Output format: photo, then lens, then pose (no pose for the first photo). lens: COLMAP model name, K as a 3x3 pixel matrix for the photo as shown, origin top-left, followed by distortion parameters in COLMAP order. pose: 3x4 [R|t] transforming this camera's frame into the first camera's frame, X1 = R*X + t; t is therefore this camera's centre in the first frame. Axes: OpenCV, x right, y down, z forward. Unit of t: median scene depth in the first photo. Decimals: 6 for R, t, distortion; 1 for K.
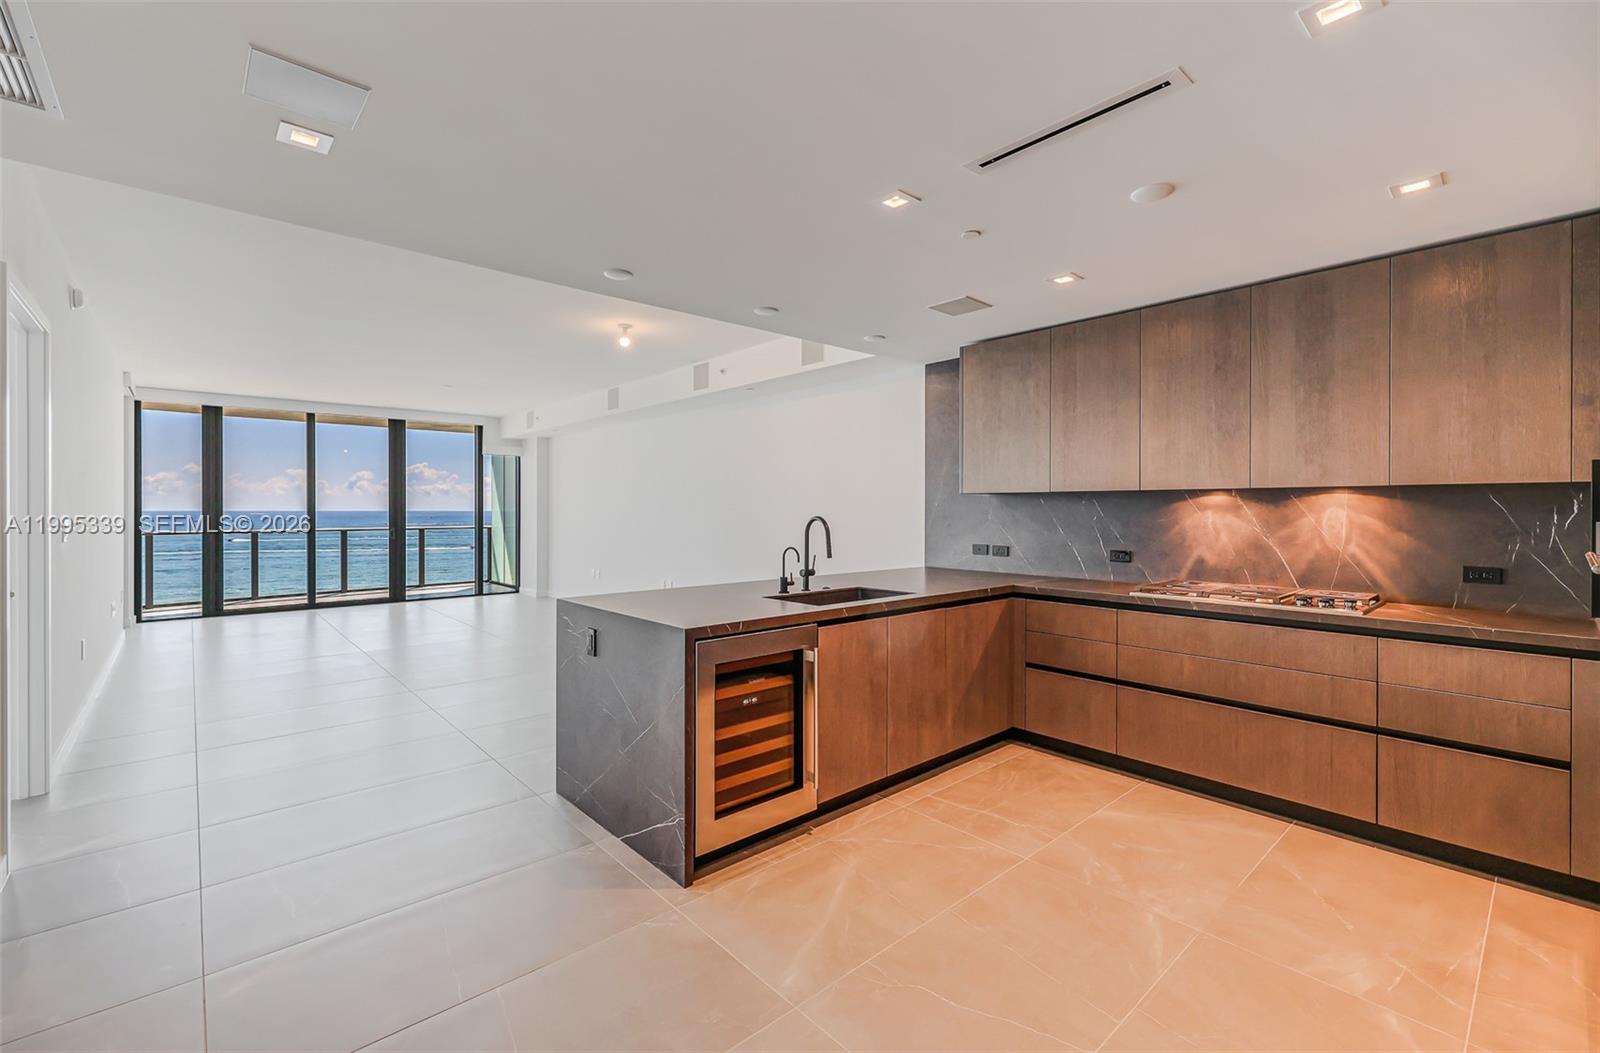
lens RADIAL K [[683.1, 0, 787.8], [0, 683.1, 512.5], [0, 0, 1]] dist [-0.000687, -0.000968]
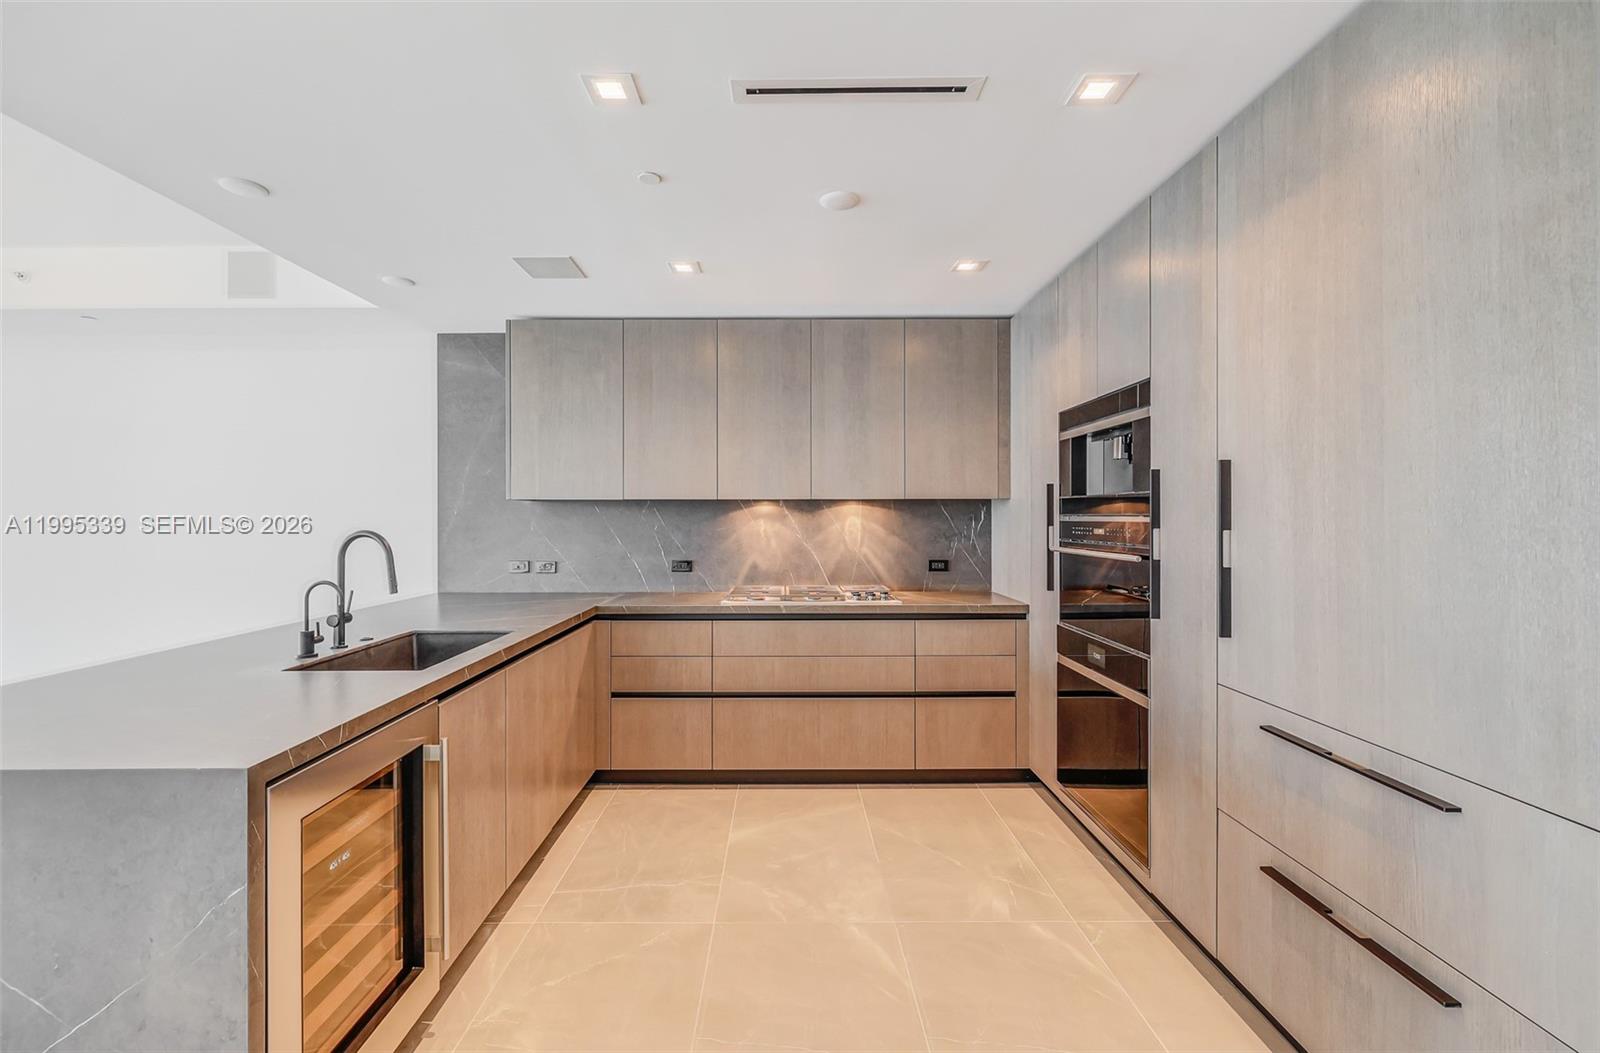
lens RADIAL K [[683.1, 0, 787.8], [0, 683.1, 519.2], [0, 0, 1]] dist [-0.000687, -0.000968]
pose [[0.657399, -0.003750, 0.753534, -0.185812], [0.006812, 0.999976, -0.000966, -0.001925], [-0.753512, 0.005769, 0.657409, 0.279264]]
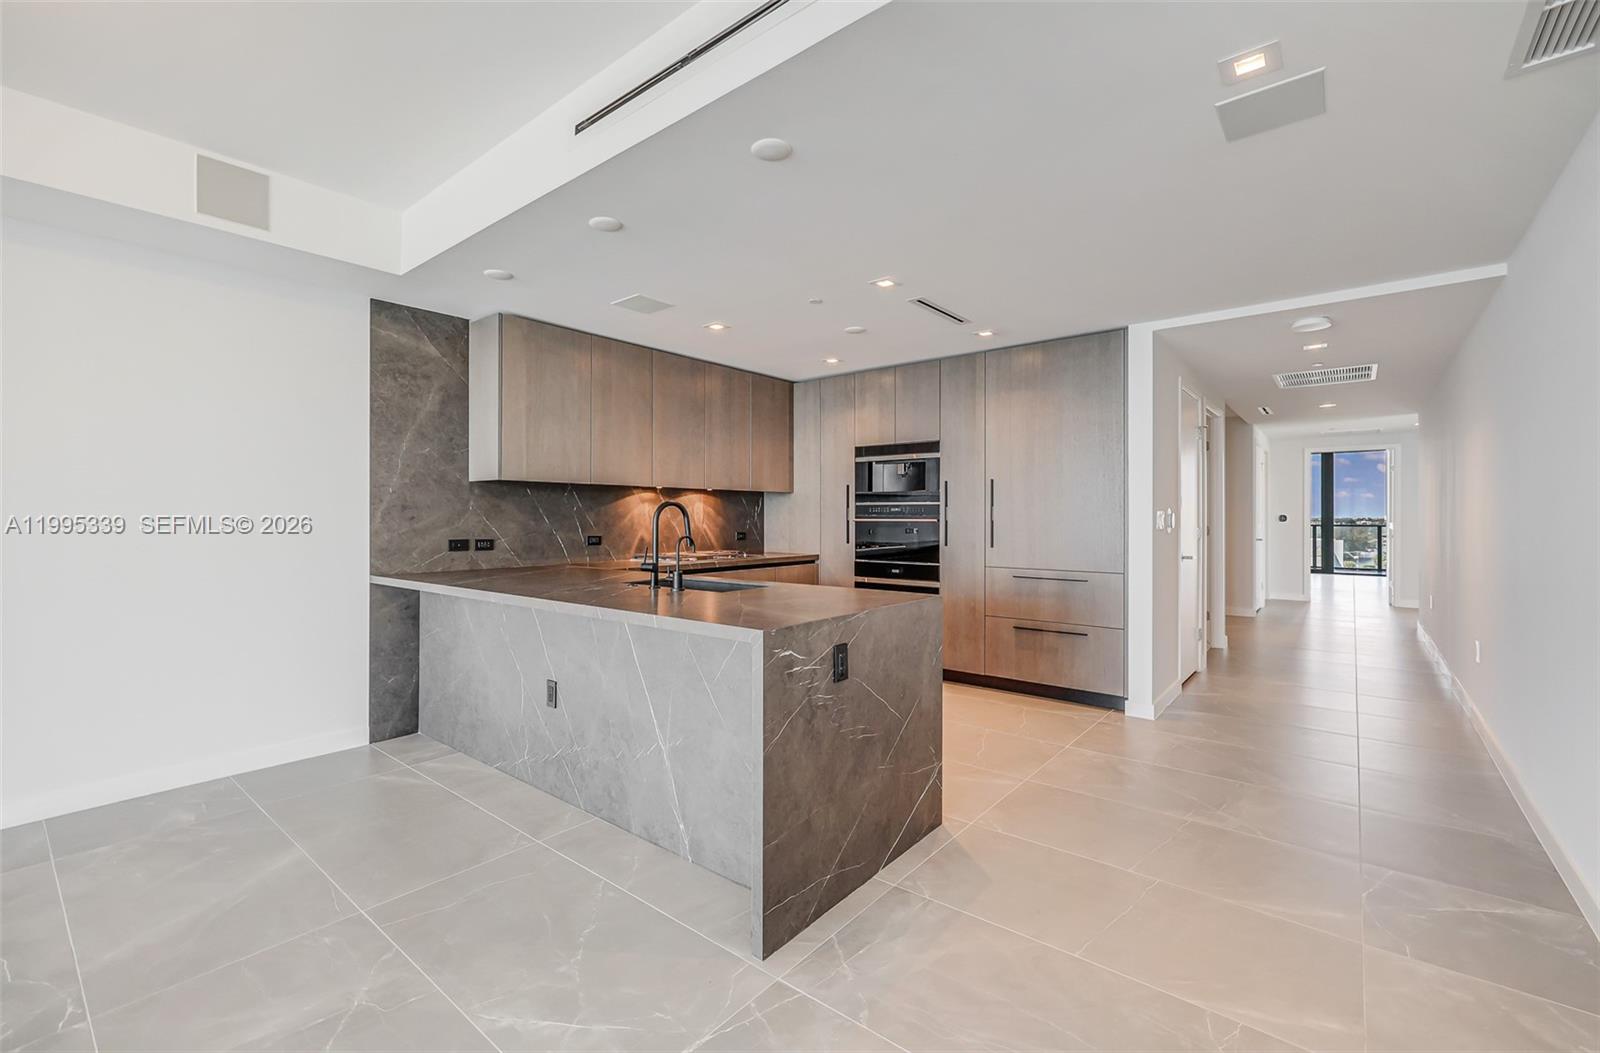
lens RADIAL K [[683.1, 0, 785.3], [0, 683.1, 516.3], [0, 0, 1]] dist [-0.000687, -0.000968]
pose [[-0.152150, -0.003548, 0.988351, -0.878833], [0.002990, 0.999987, 0.004050, 0.021456], [-0.988353, 0.003571, -0.152138, 1.013294]]
